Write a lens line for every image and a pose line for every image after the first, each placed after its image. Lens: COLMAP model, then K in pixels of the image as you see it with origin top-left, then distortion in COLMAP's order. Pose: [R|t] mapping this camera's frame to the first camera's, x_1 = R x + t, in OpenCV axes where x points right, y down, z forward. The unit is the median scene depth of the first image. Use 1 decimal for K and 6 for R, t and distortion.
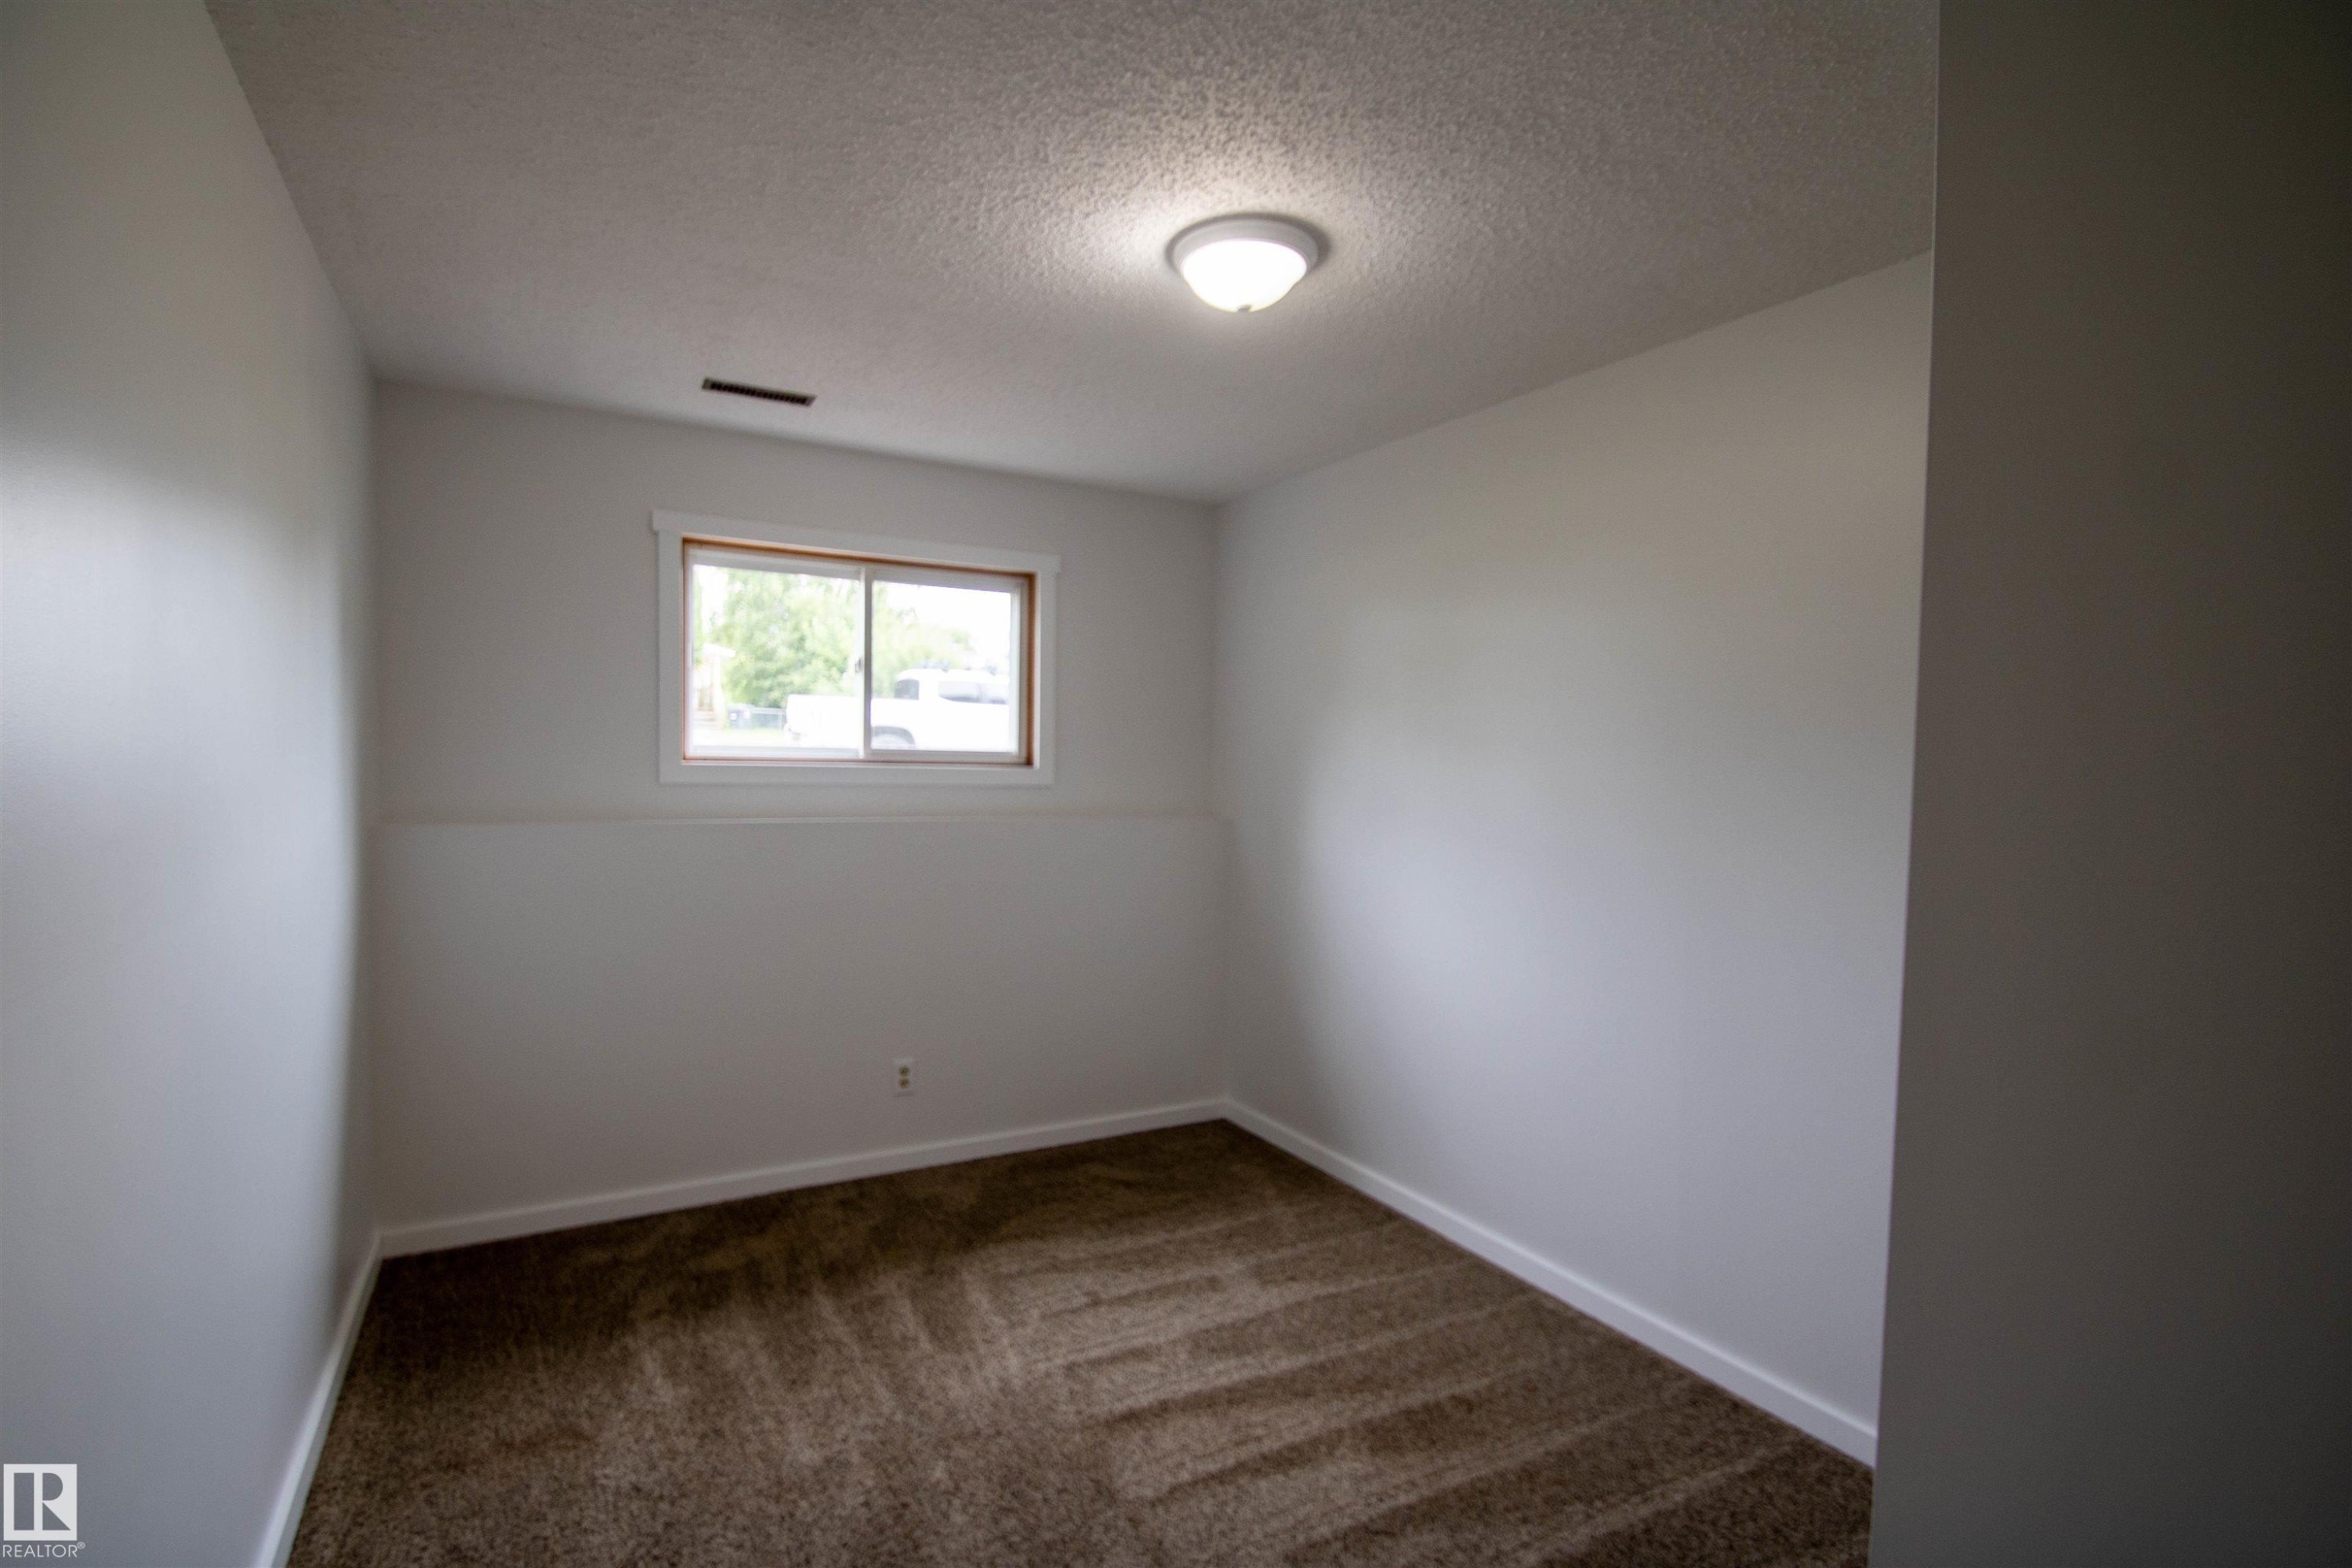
lens RADIAL K [[1089.0, 0, 1146.2], [0, 1089.0, 794.1], [0, 0, 1]] dist [0.012229, -0.015451]
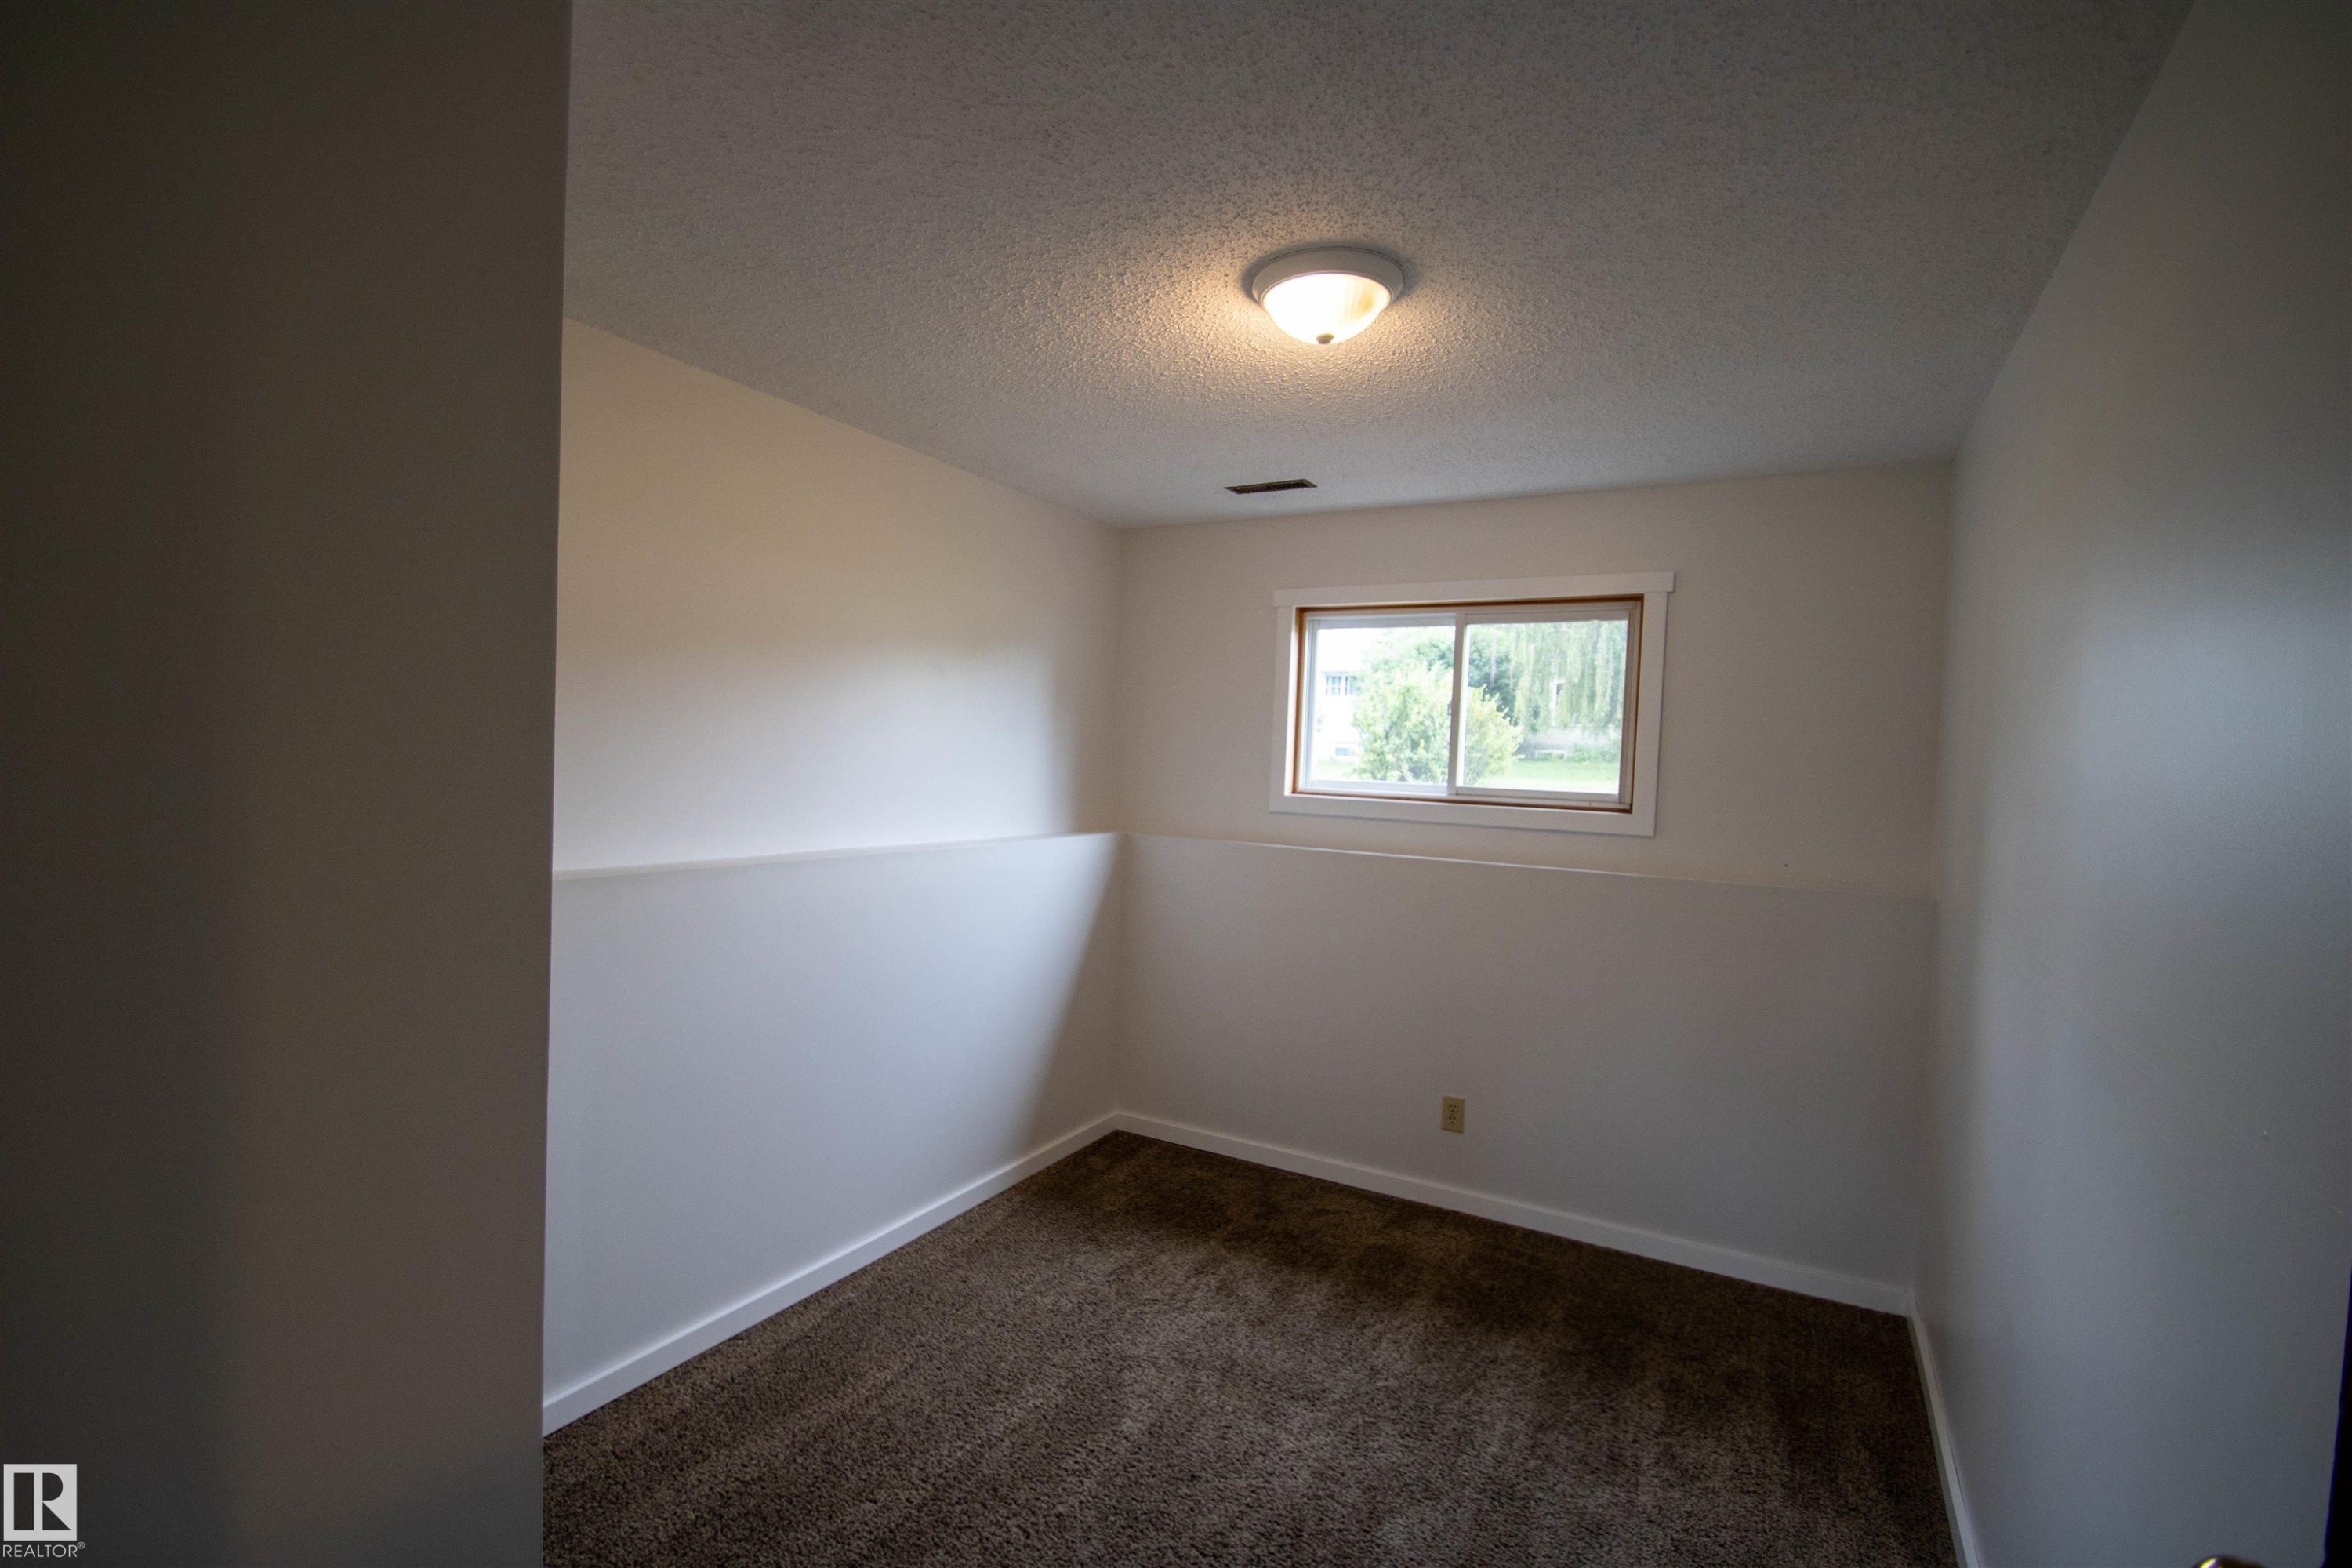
lens RADIAL K [[1089.0, 0, 1146.2], [0, 1089.0, 794.1], [0, 0, 1]] dist [0.012229, -0.015451]
pose [[0.508045, 0.028209, -0.860868, 0.487796], [-0.061603, 0.998094, -0.003650, -0.015061], [0.859124, 0.054886, 0.508815, 0.234463]]
